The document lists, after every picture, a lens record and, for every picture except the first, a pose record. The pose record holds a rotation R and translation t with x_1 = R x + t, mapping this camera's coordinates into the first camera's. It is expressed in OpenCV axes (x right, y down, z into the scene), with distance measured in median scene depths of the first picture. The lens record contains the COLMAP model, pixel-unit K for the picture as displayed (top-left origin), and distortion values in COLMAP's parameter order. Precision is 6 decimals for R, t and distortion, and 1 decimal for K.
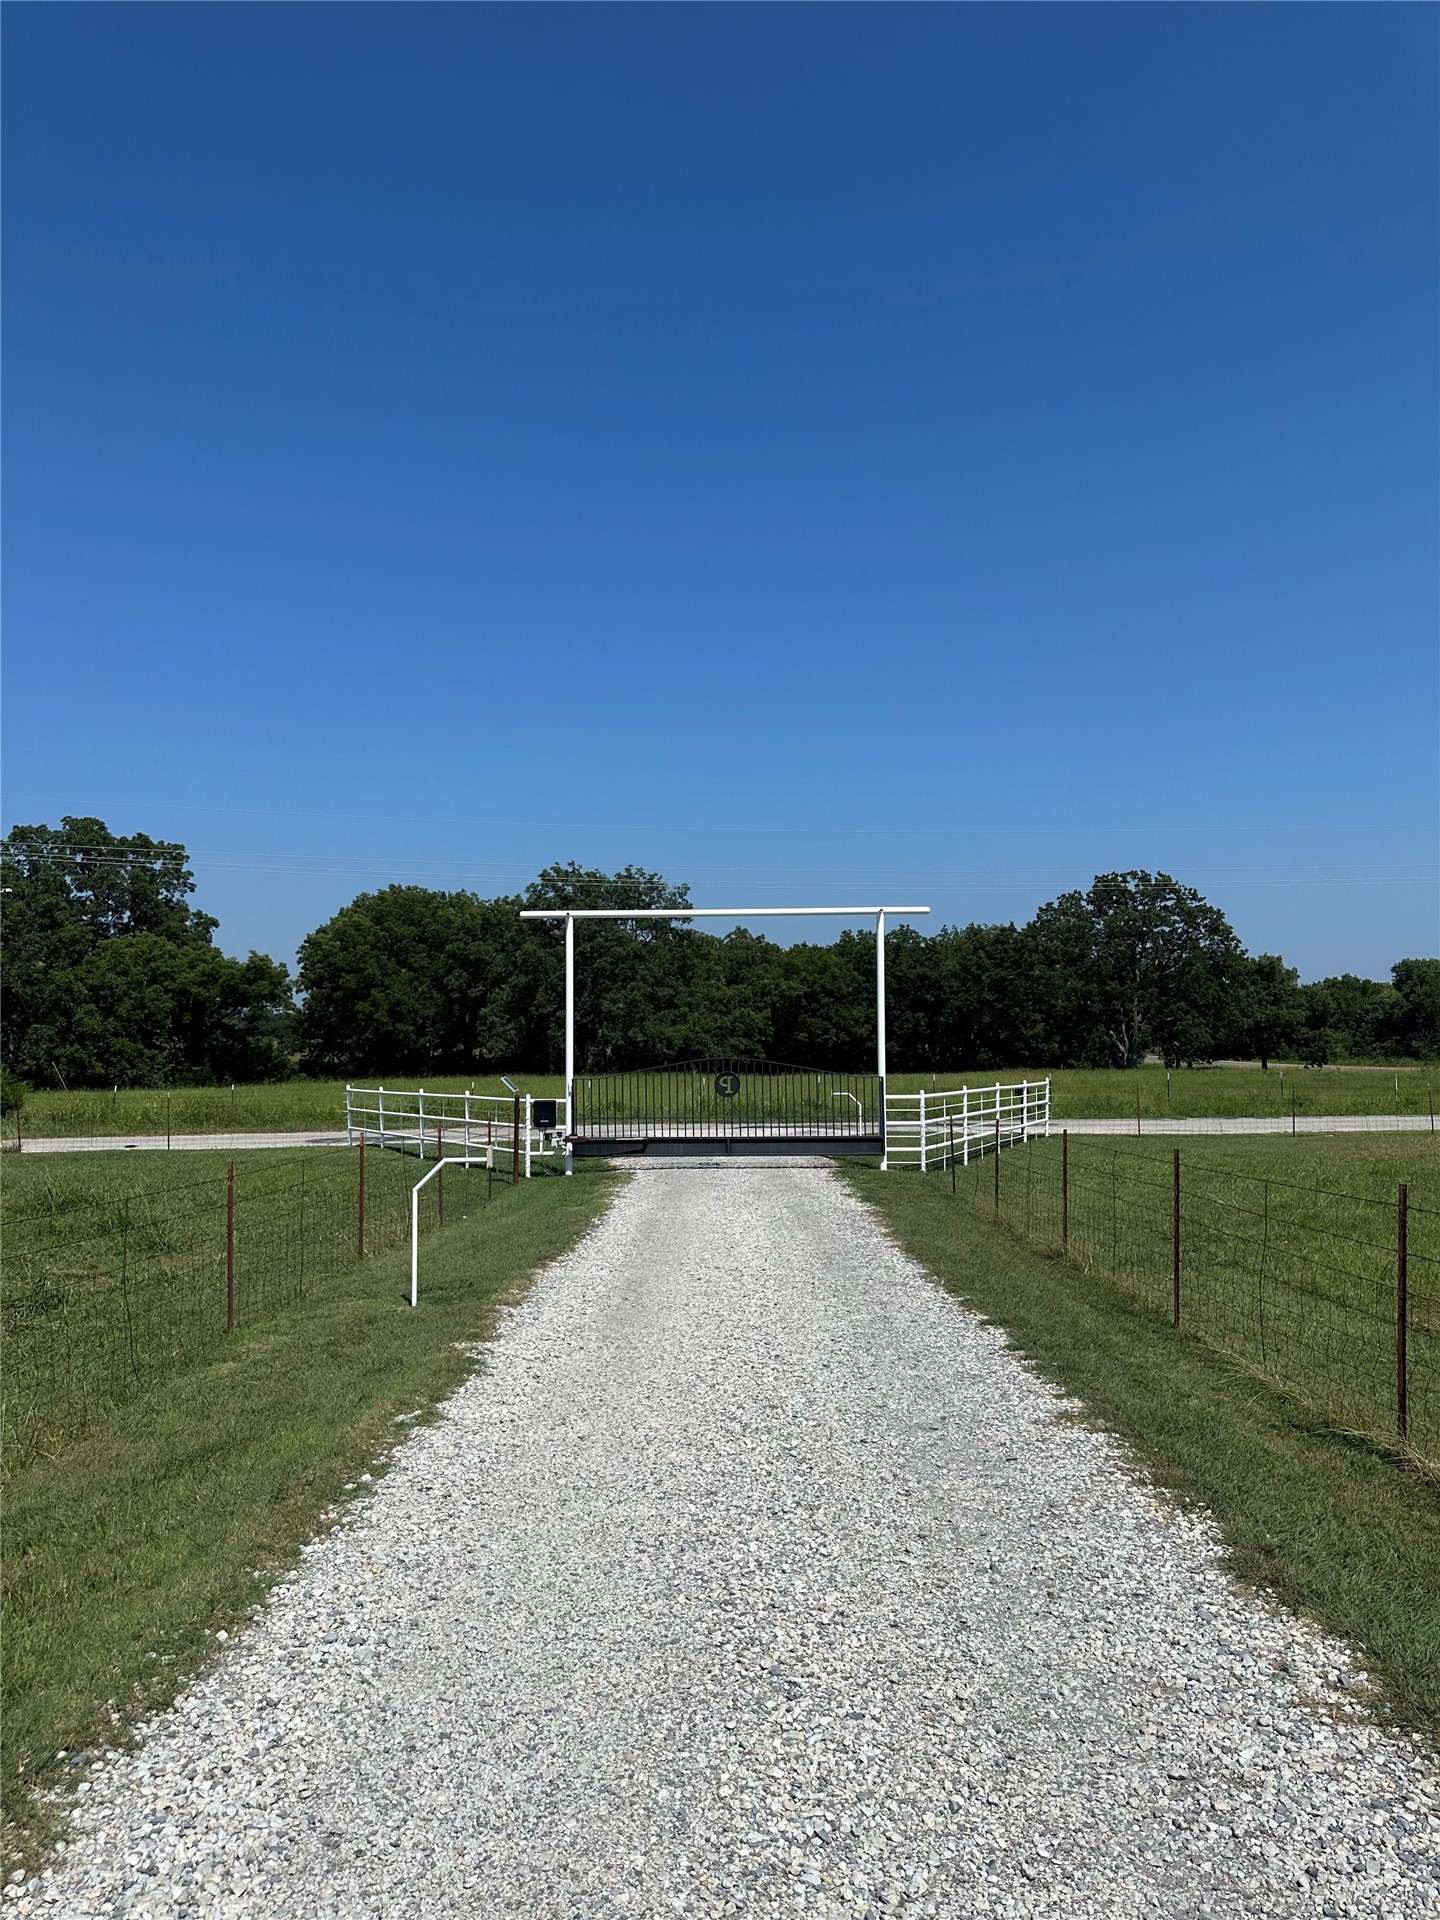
lens RADIAL K [[1338.2, 0, 727.7], [0, 1338.2, 959.2], [0, 0, 1]] dist [0.100215, -0.001141]
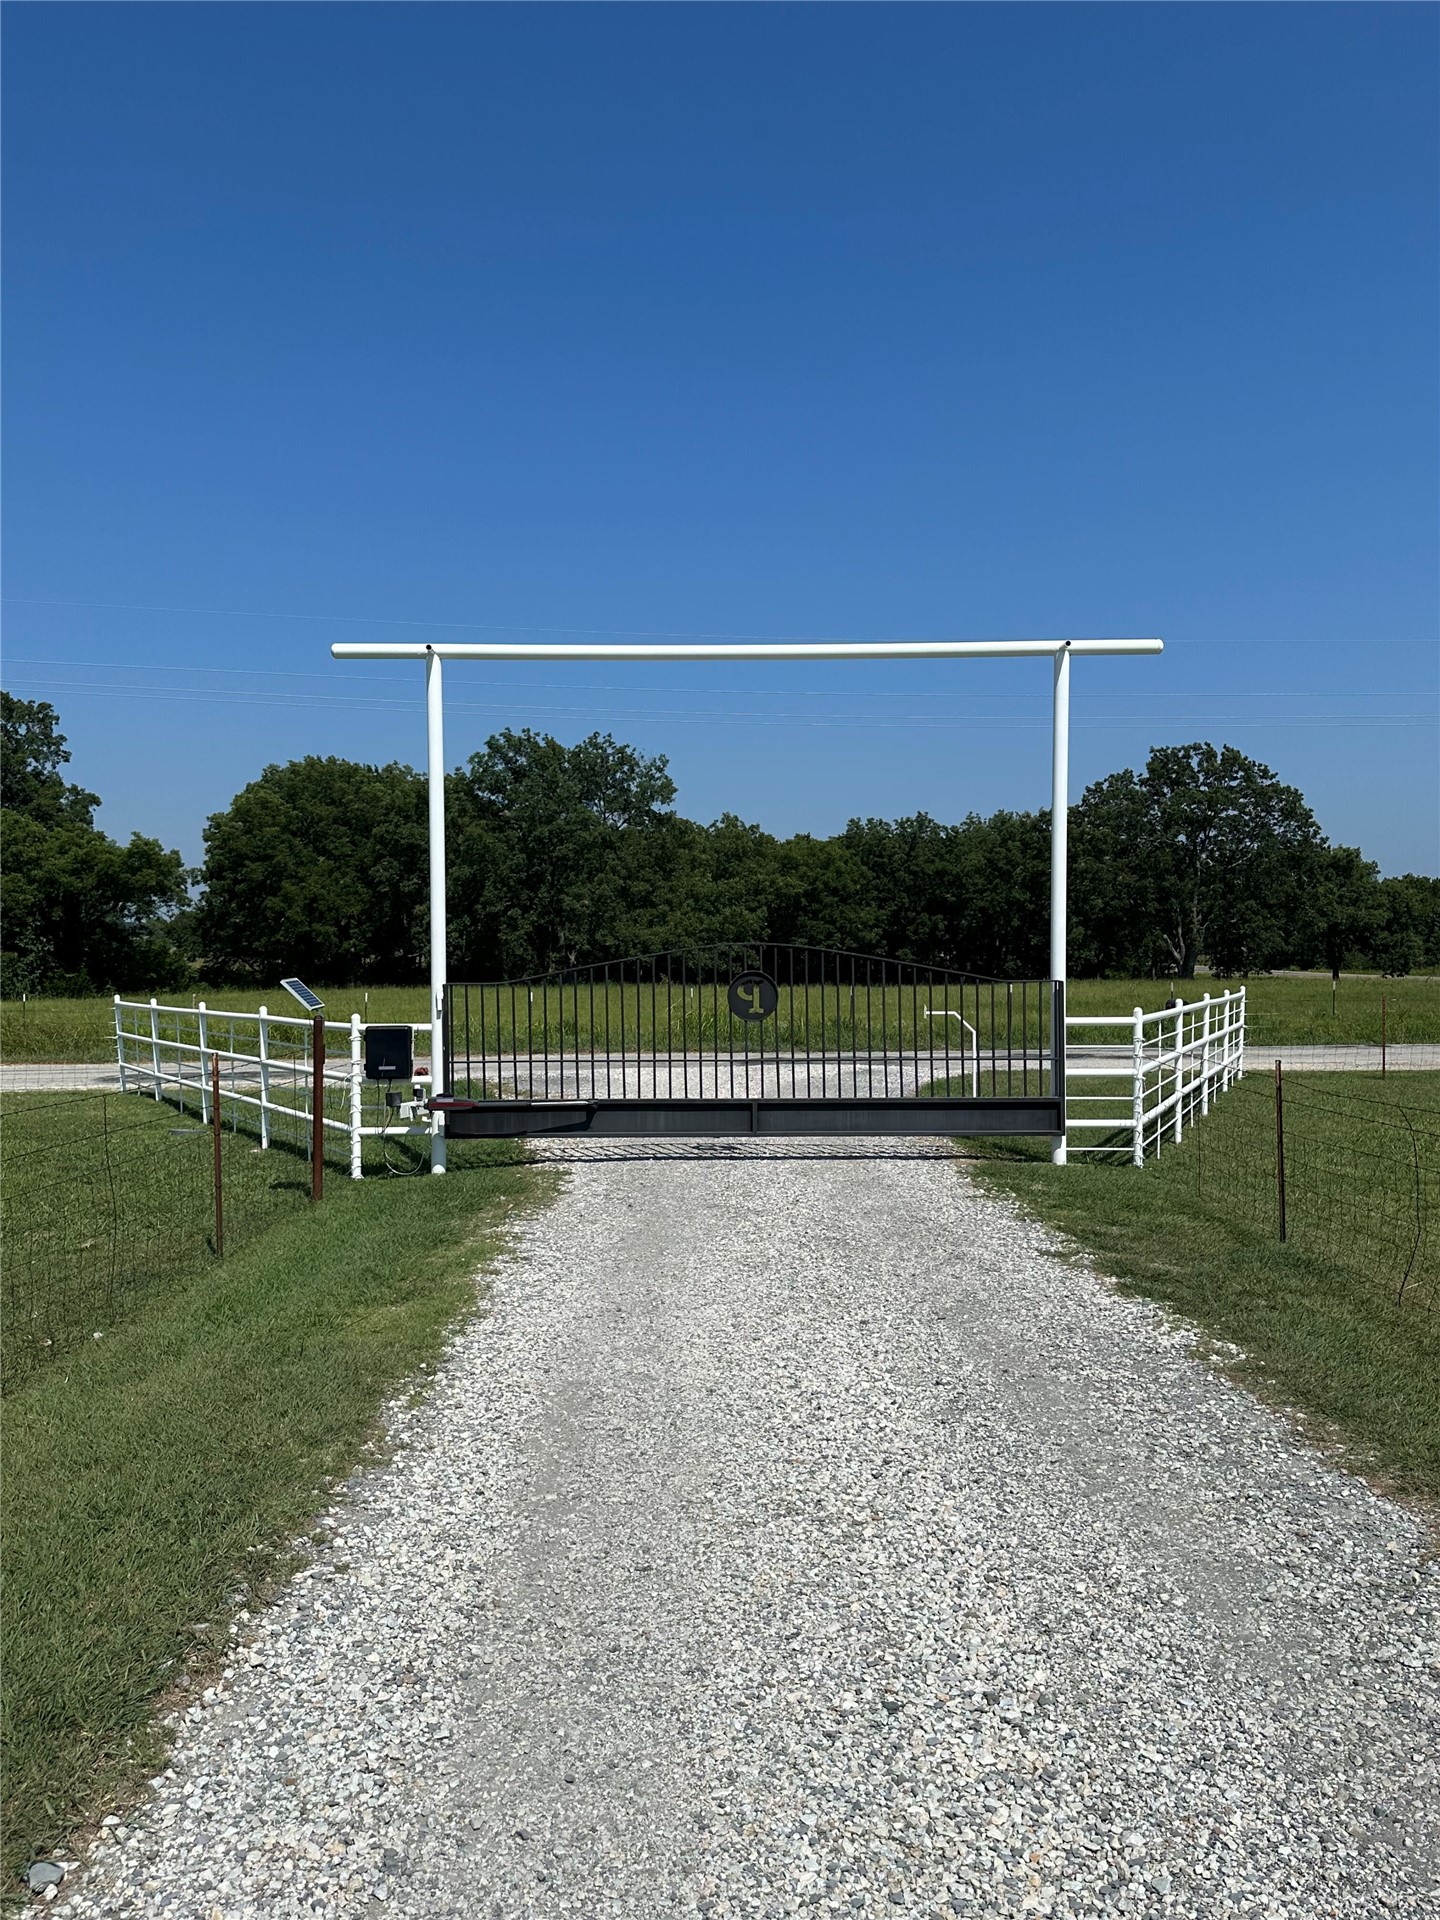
lens RADIAL K [[1457.7, 0, 720.0], [0, 1457.7, 960.0], [0, 0, 1]] dist [0.032038, -0.000677]
pose [[0.999975, 0.001524, 0.006960, -0.003671], [-0.001987, 0.997755, 0.066933, 0.009740], [-0.006842, -0.066945, 0.997733, 0.101698]]
